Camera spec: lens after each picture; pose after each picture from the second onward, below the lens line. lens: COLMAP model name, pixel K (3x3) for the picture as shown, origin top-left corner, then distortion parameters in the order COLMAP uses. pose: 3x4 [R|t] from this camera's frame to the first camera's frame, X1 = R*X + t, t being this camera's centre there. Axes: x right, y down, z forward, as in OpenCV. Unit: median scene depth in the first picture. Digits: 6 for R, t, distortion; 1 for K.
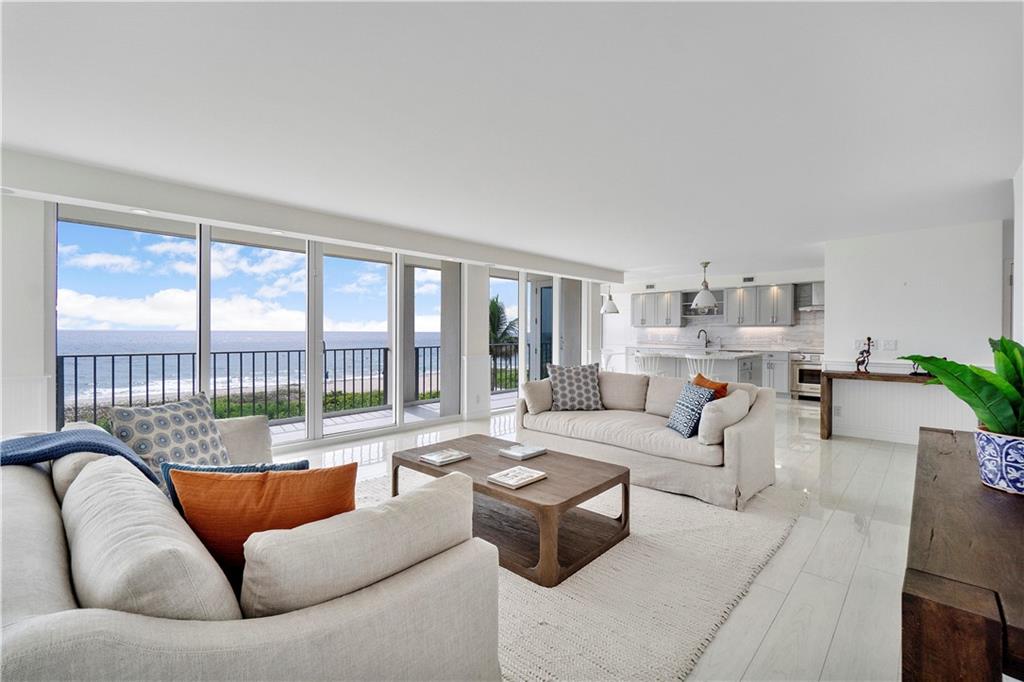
lens RADIAL K [[445.7, 0, 509.6], [0, 445.7, 338.8], [0, 0, 1]] dist [-0.002989, -0.000032]
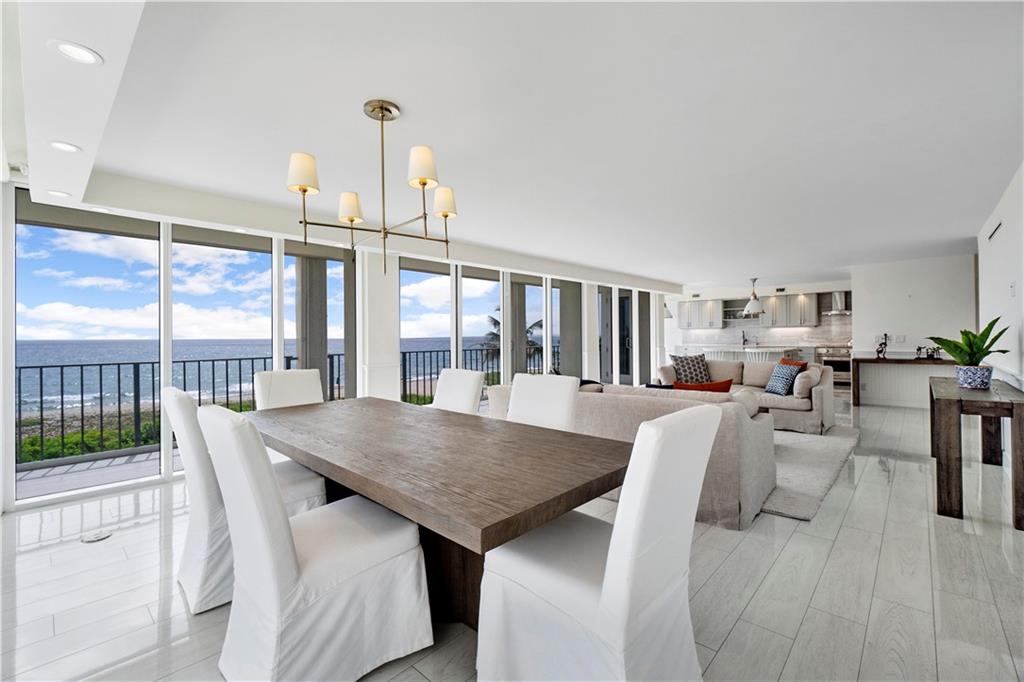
lens RADIAL K [[445.7, 0, 509.6], [0, 445.7, 338.8], [0, 0, 1]] dist [-0.002989, -0.000032]
pose [[0.999825, -0.013517, 0.012940, -0.401852], [0.013642, 0.999861, -0.009556, 0.009633], [-0.012809, 0.009730, 0.999871, -0.396029]]
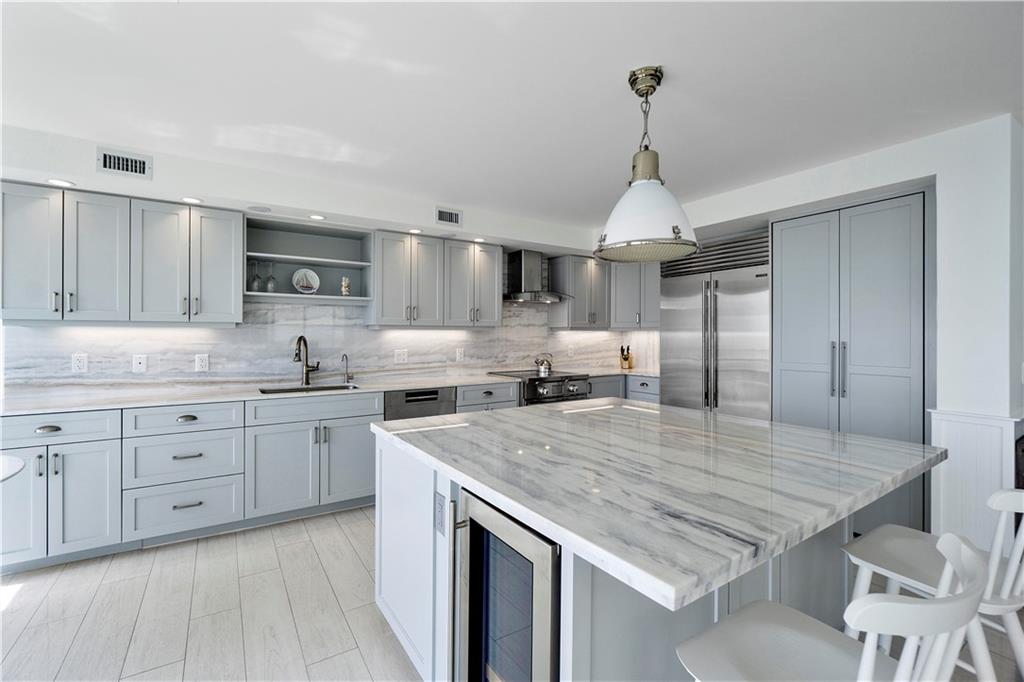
lens RADIAL K [[445.7, 0, 509.6], [0, 445.7, 338.8], [0, 0, 1]] dist [-0.002989, -0.000032]
pose [[0.240070, -0.007005, 0.970730, 0.238189], [0.014880, 0.999883, 0.003535, -0.030926], [-0.970641, 0.013595, 0.240147, 1.399785]]
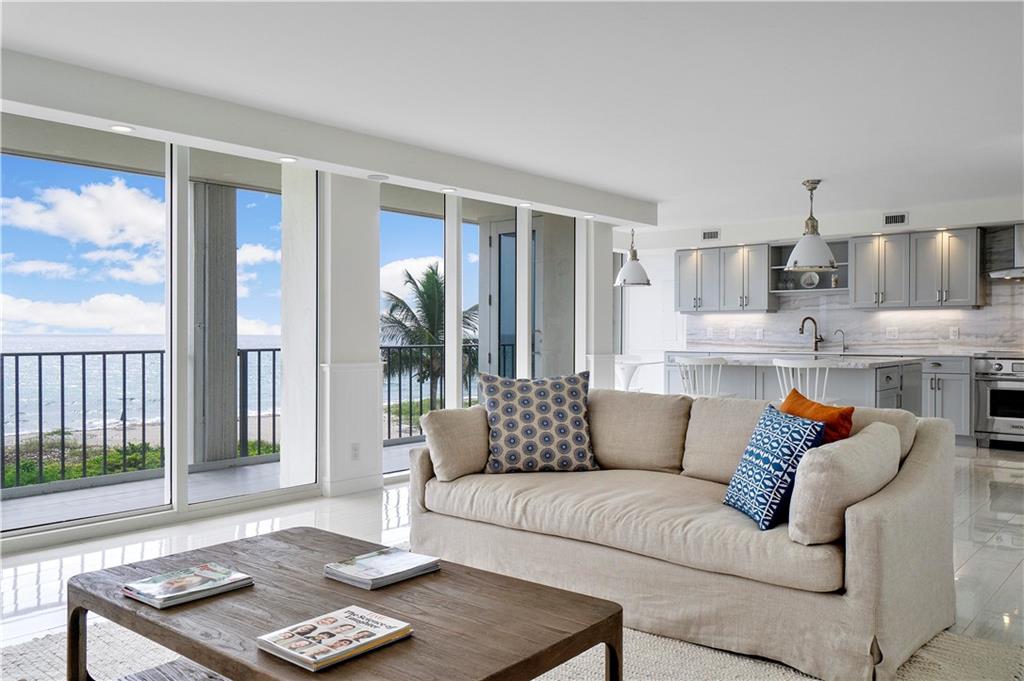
lens RADIAL K [[808.6, 0, 510.7], [0, 808.6, 345.9], [0, 0, 1]] dist [0.005749, 0.002194]
pose [[0.998739, -0.003411, 0.050086, 0.065354], [0.003441, 0.999994, -0.000517, 0.023909], [-0.050084, 0.000688, 0.998745, 0.126532]]
